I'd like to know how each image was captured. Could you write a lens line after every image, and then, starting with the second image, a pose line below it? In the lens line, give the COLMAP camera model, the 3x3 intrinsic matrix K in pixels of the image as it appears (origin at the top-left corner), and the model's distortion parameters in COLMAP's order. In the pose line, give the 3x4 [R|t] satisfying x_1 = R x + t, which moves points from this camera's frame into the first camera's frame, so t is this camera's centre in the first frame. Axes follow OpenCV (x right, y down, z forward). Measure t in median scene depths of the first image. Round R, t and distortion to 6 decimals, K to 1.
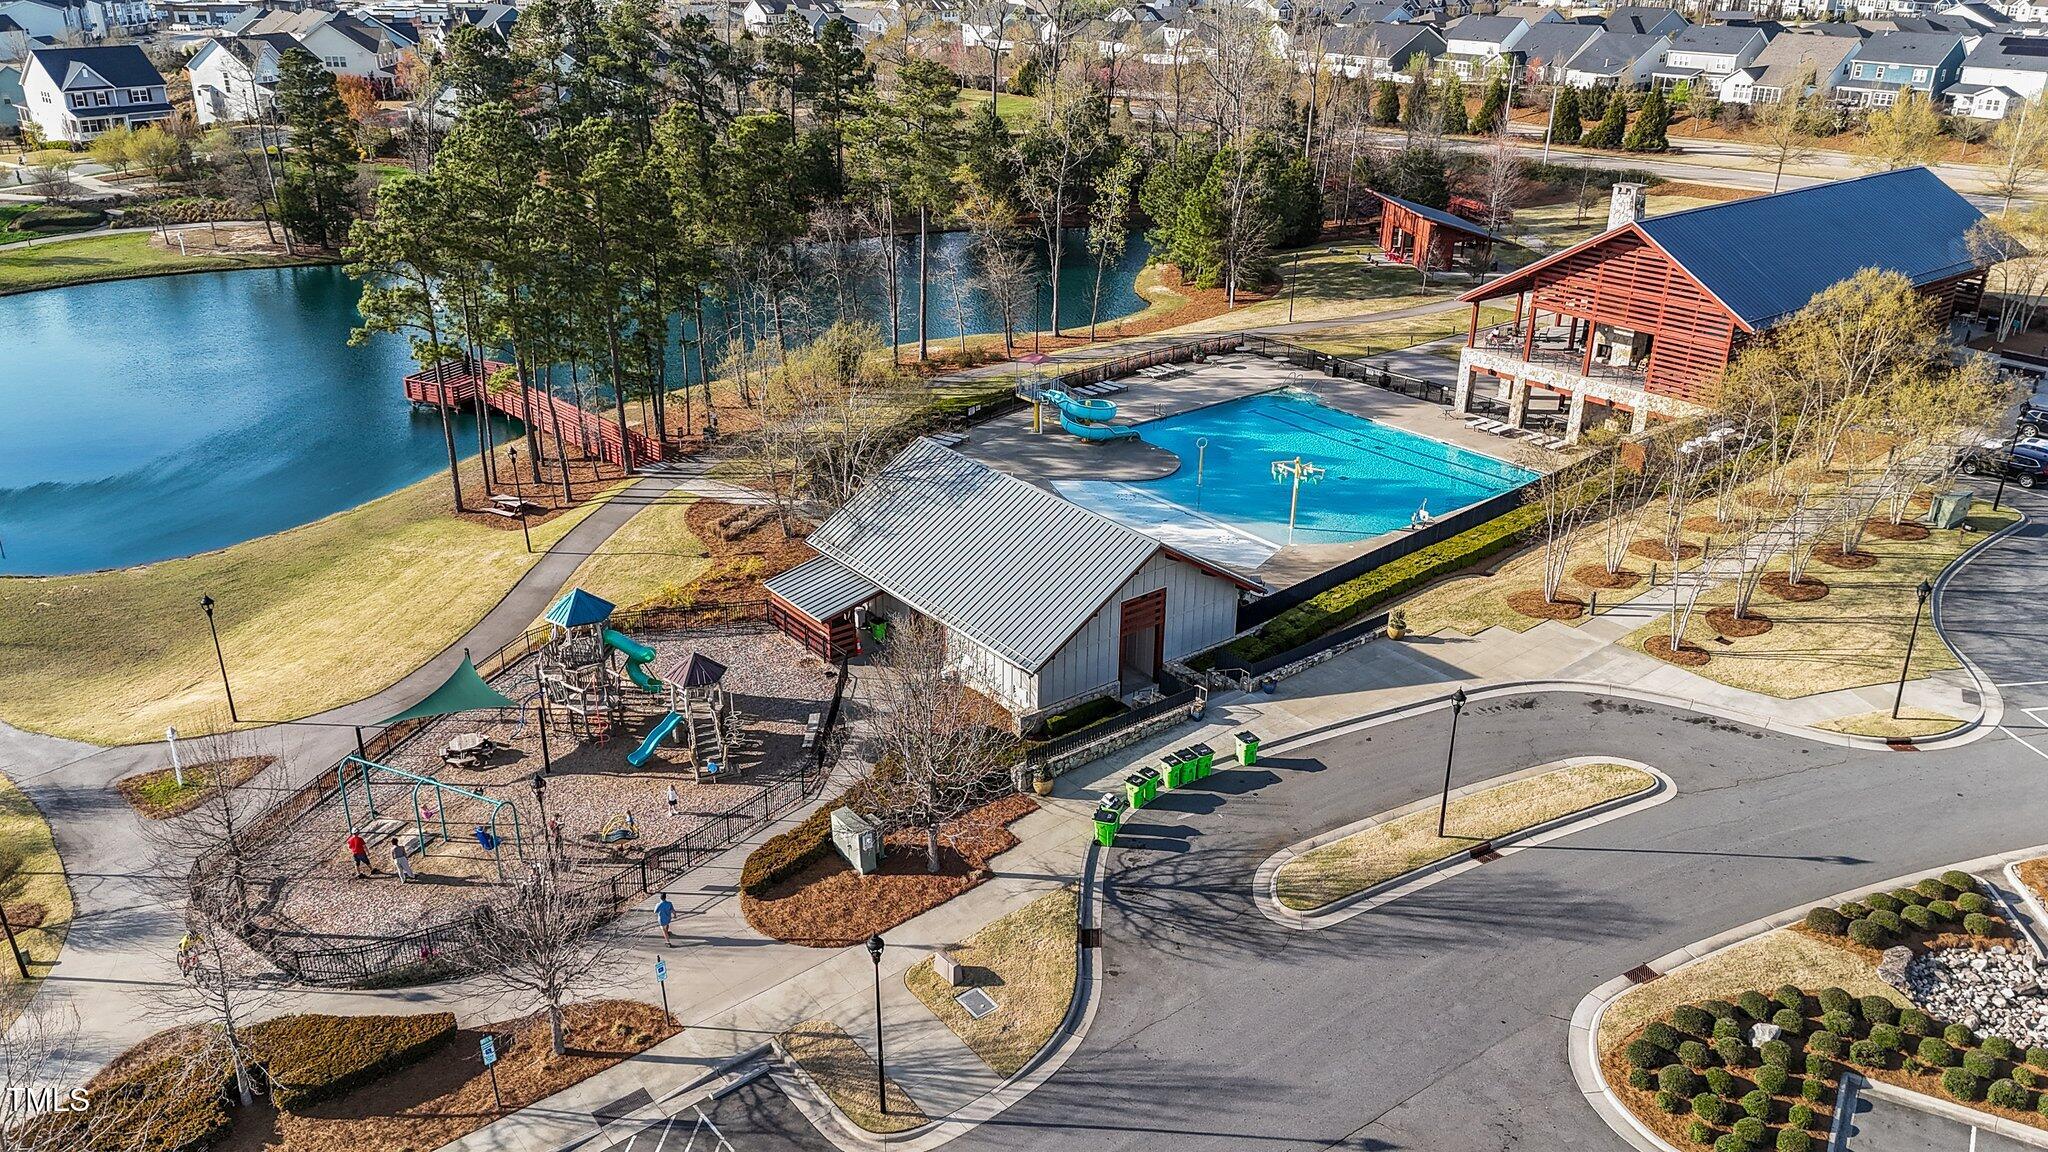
lens RADIAL K [[1496.4, 0, 1024.0], [0, 1496.4, 576.0], [0, 0, 1]] dist [0.033642, -0.000238]
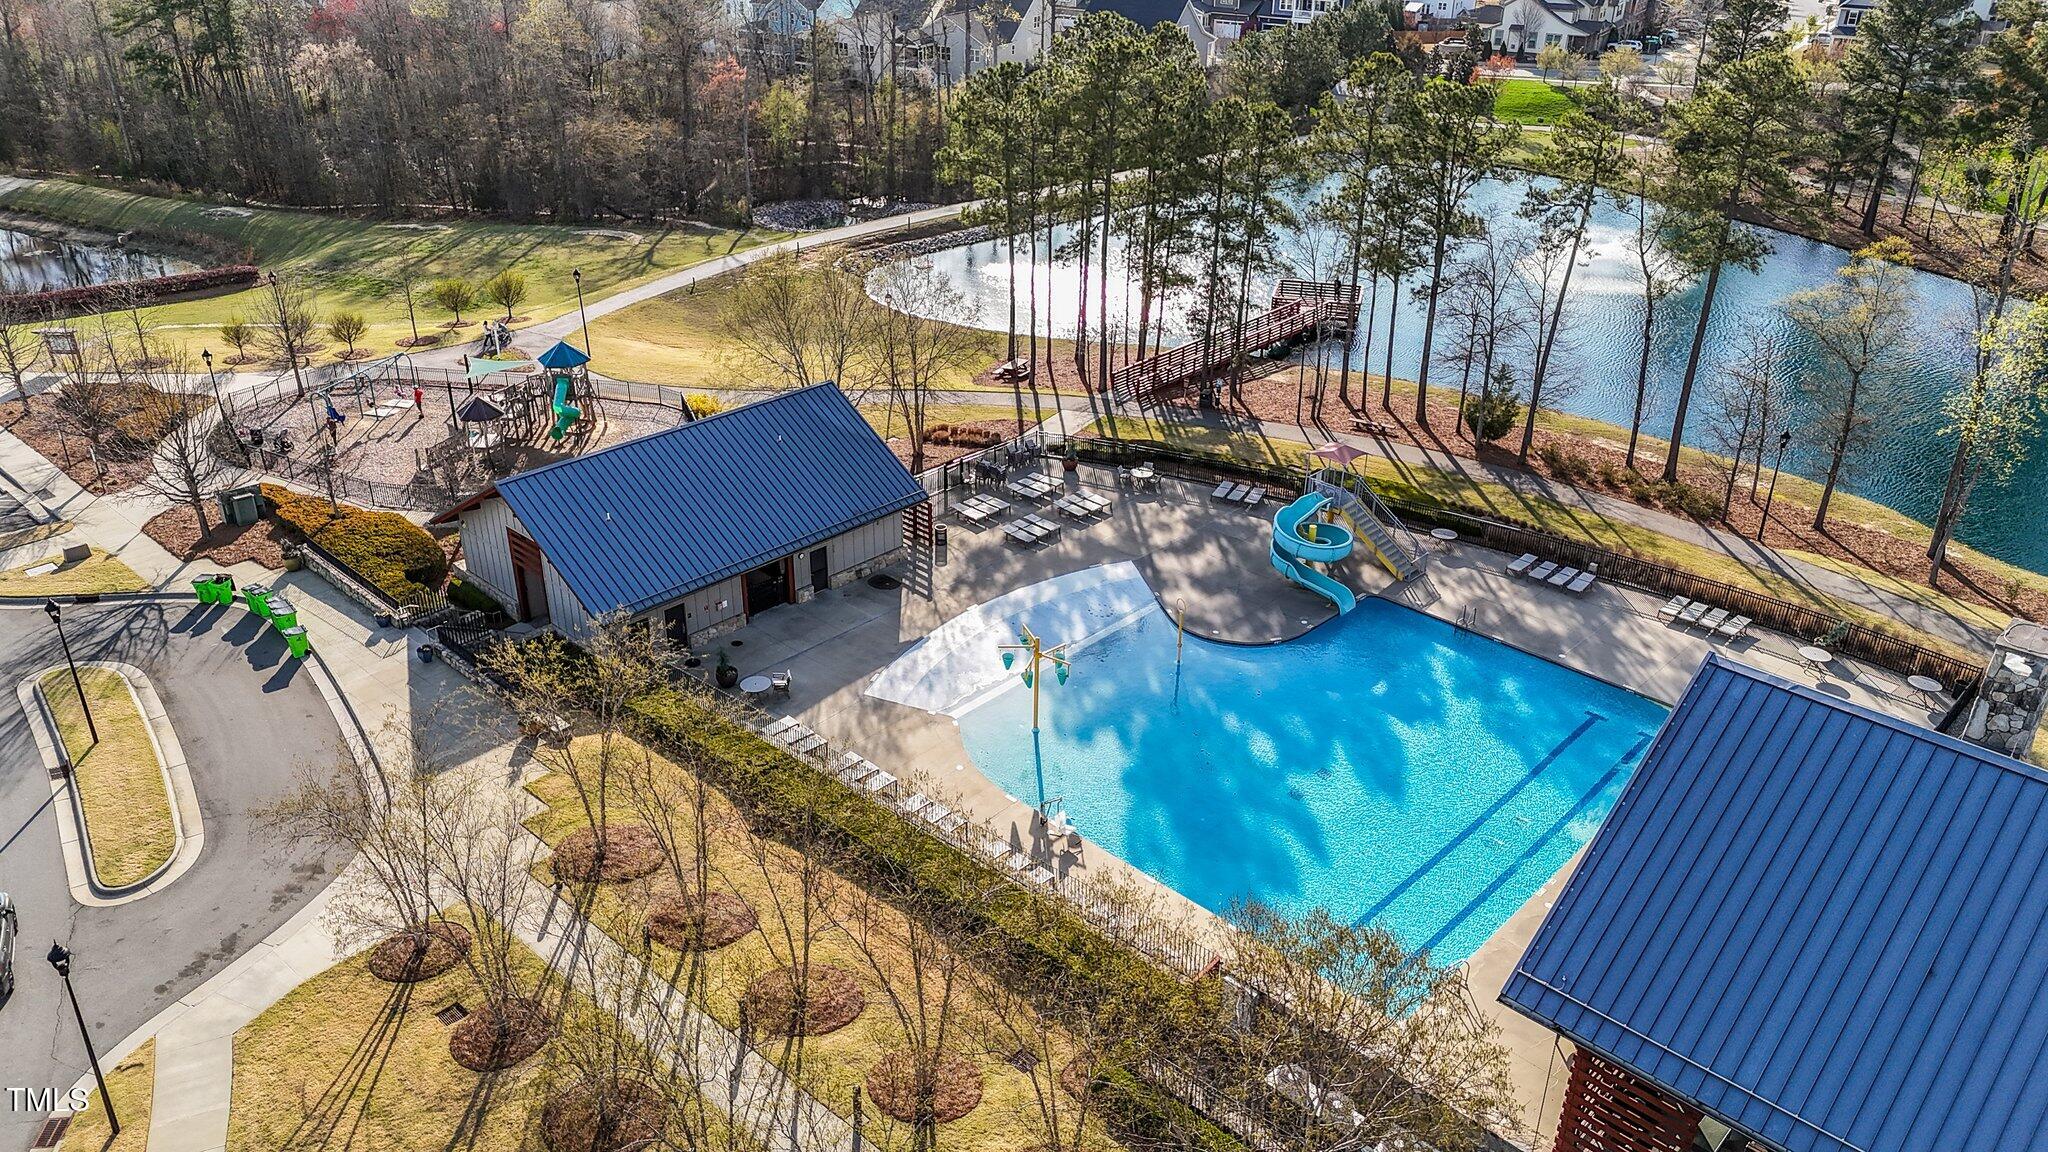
lens RADIAL K [[1464.4, 0, 1024.0], [0, 1464.4, 576.0], [0, 0, 1]] dist [0.072994, -0.065276]
pose [[0.153585, 0.442747, -0.883395, 1.233753], [-0.420242, 0.838390, 0.347129, -0.545345], [0.894320, 0.317926, 0.314825, 1.219146]]
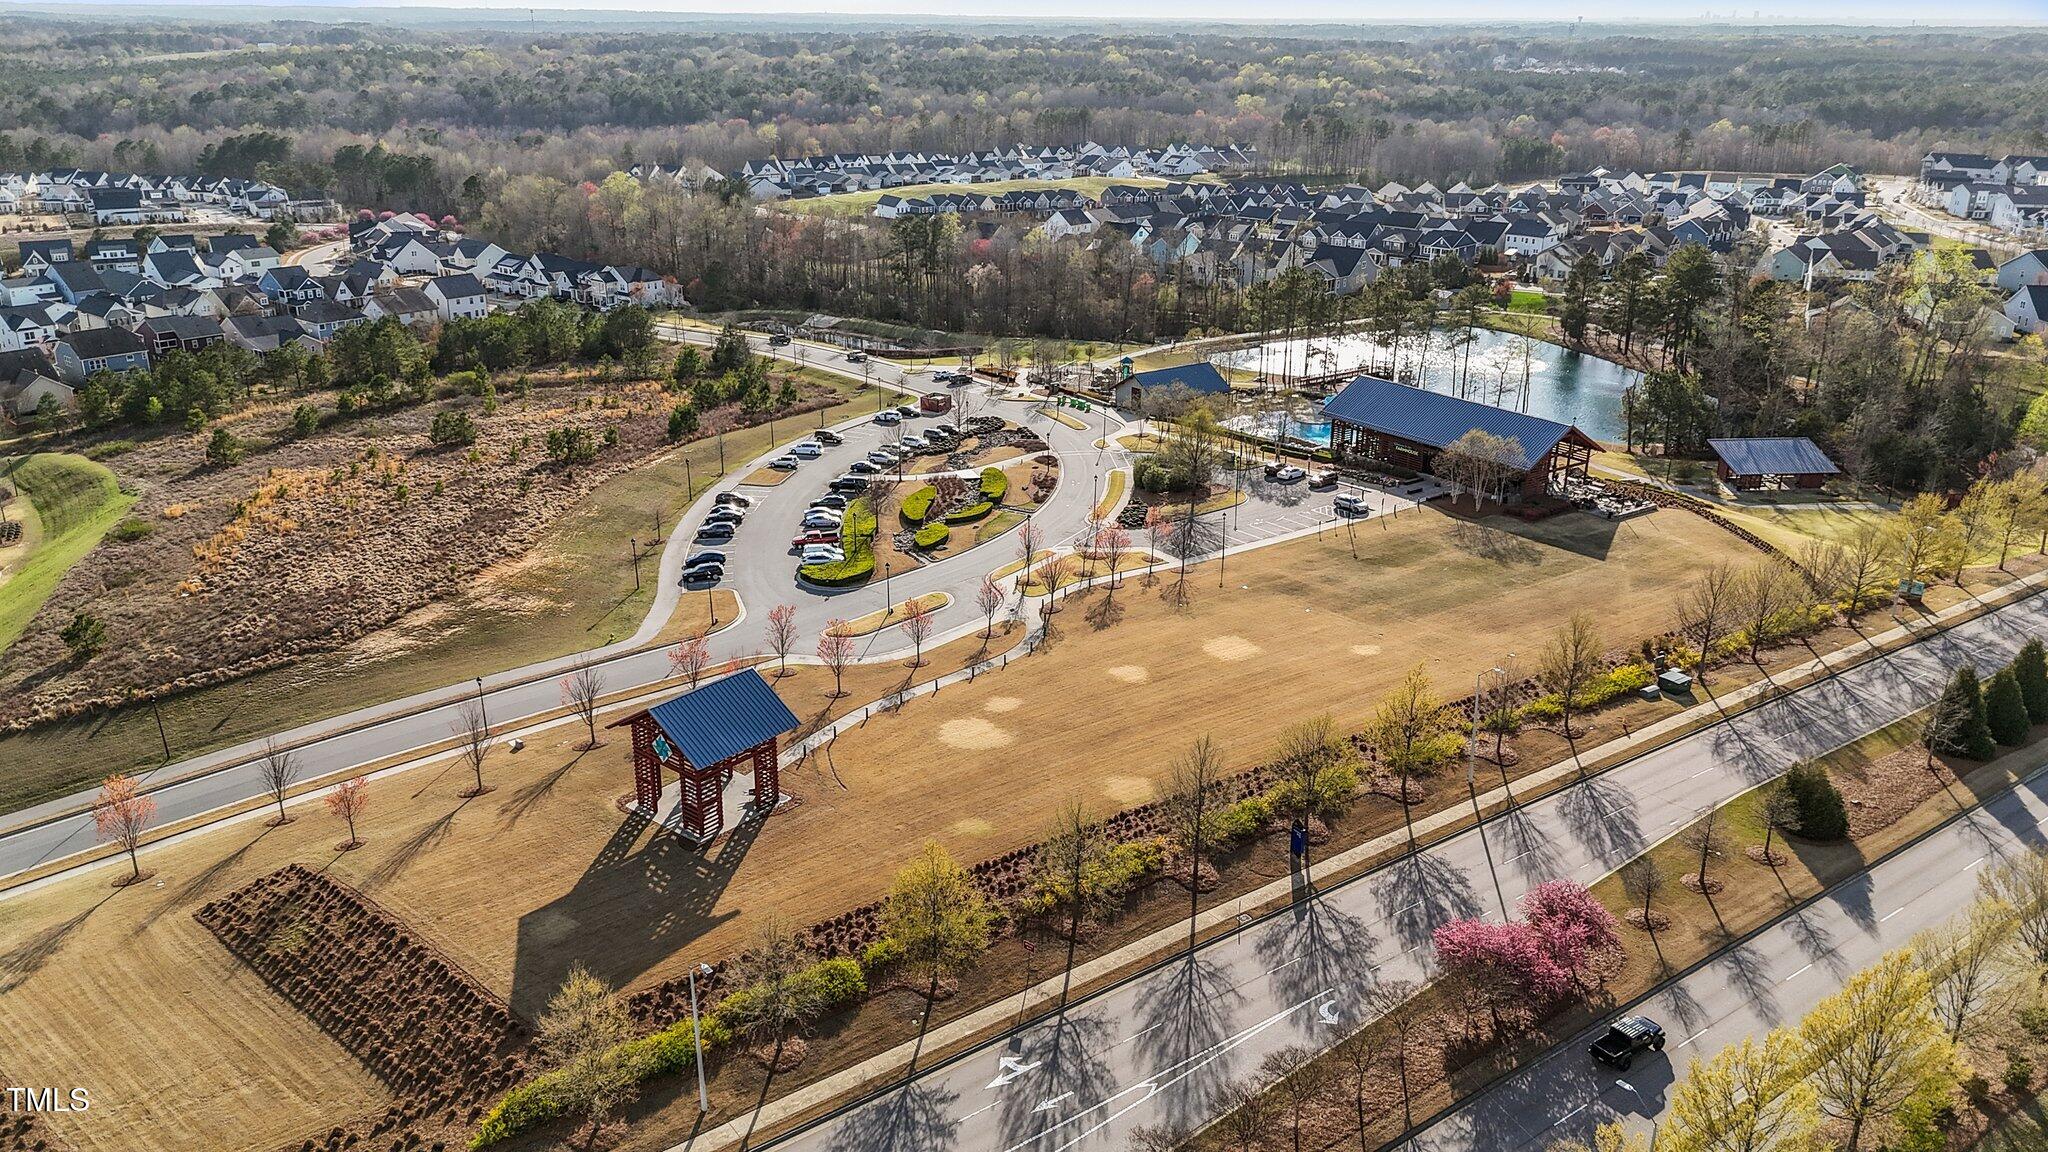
lens RADIAL K [[1496.4, 0, 1024.0], [0, 1496.4, 576.0], [0, 0, 1]] dist [0.033642, -0.000238]
pose [[-0.028585, 0.329269, -0.943803, 5.144120], [-0.427013, 0.849679, 0.309364, -0.851504], [0.903794, 0.411859, 0.116314, 0.531881]]
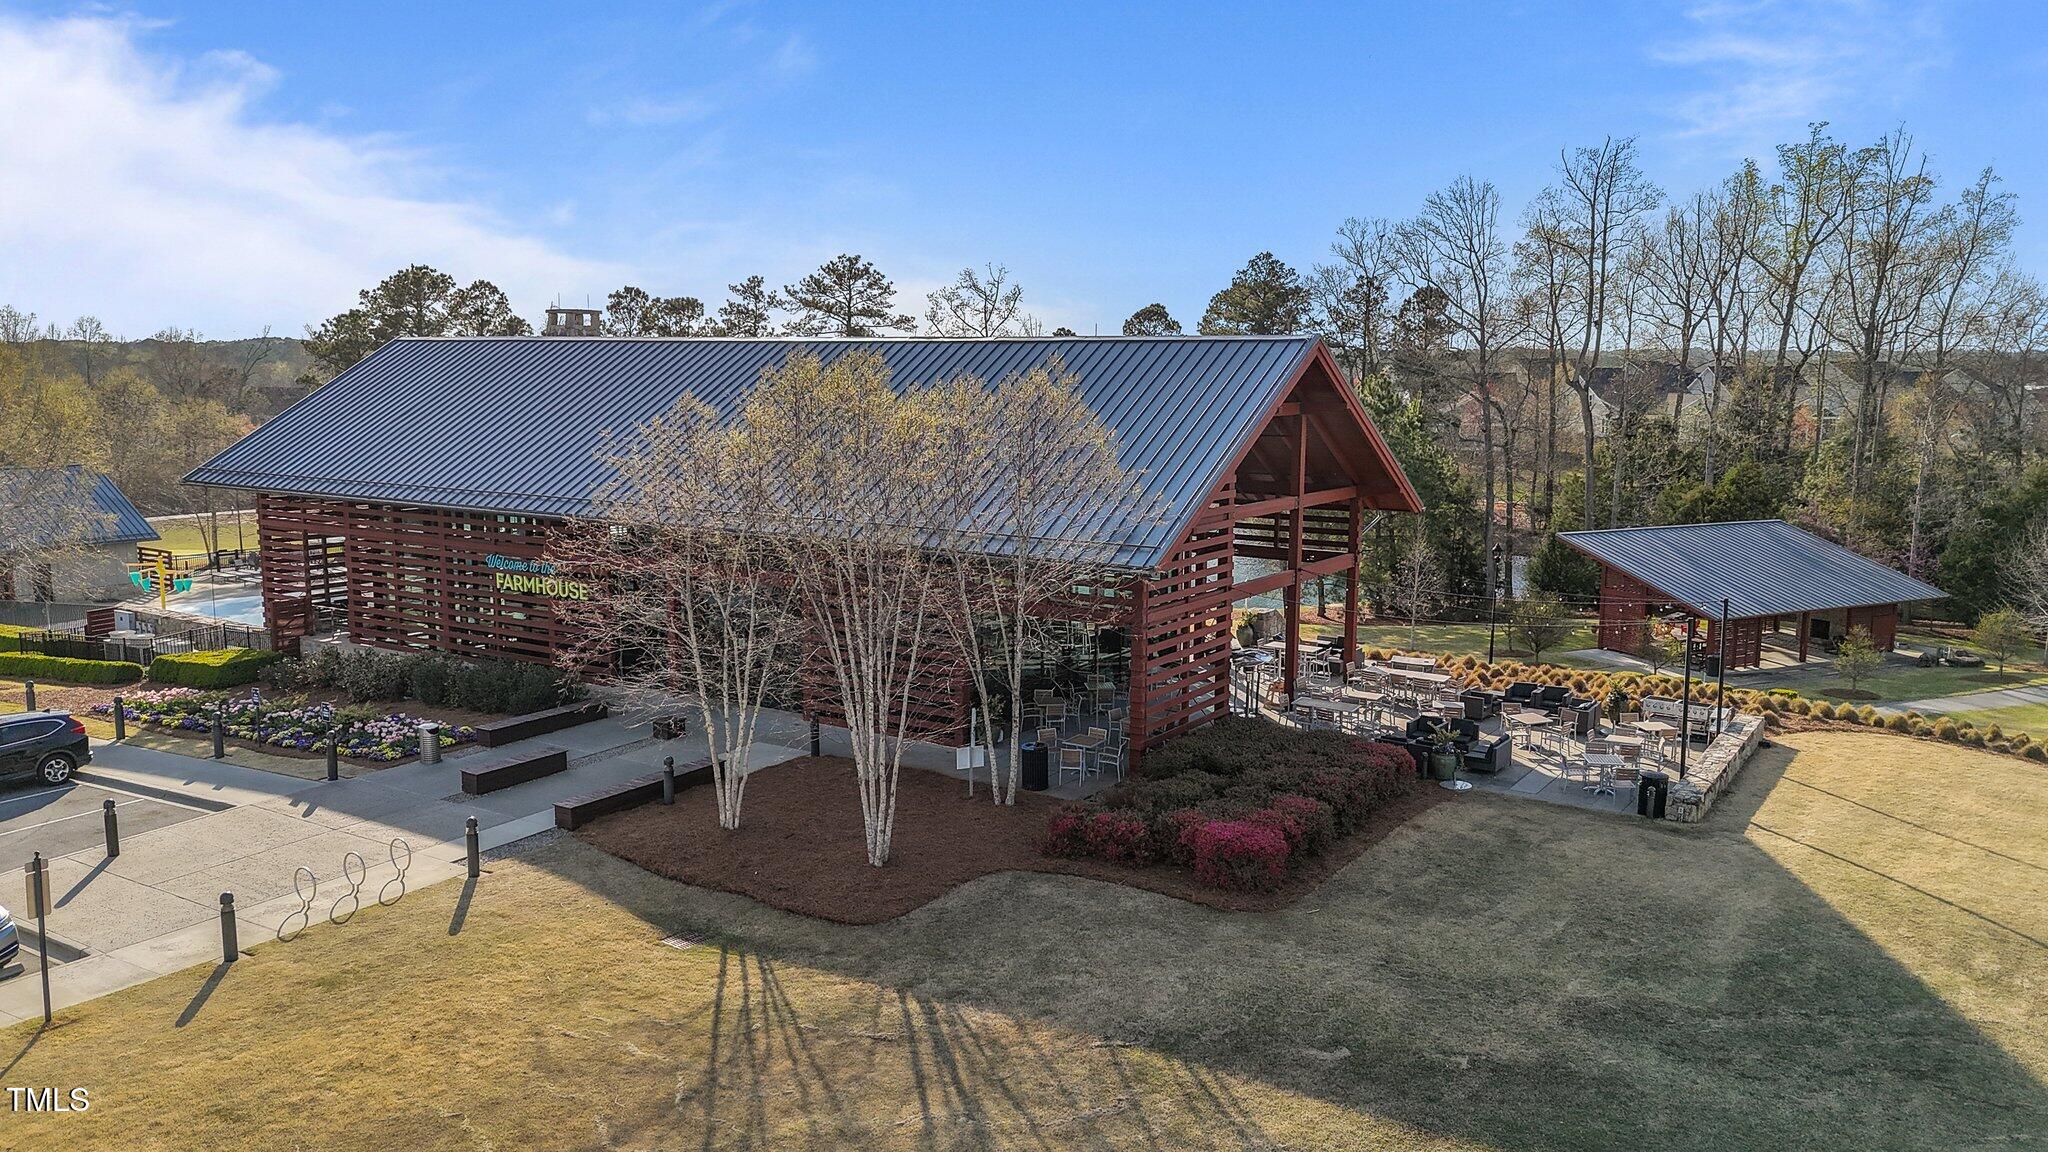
lens RADIAL K [[1496.4, 0, 1024.0], [0, 1496.4, 576.0], [0, 0, 1]] dist [0.033642, -0.000238]
pose [[0.326868, 0.124977, -0.936770, 1.903417], [-0.395982, 0.918124, -0.015681, -0.404534], [0.858111, 0.376070, 0.349594, 1.793431]]
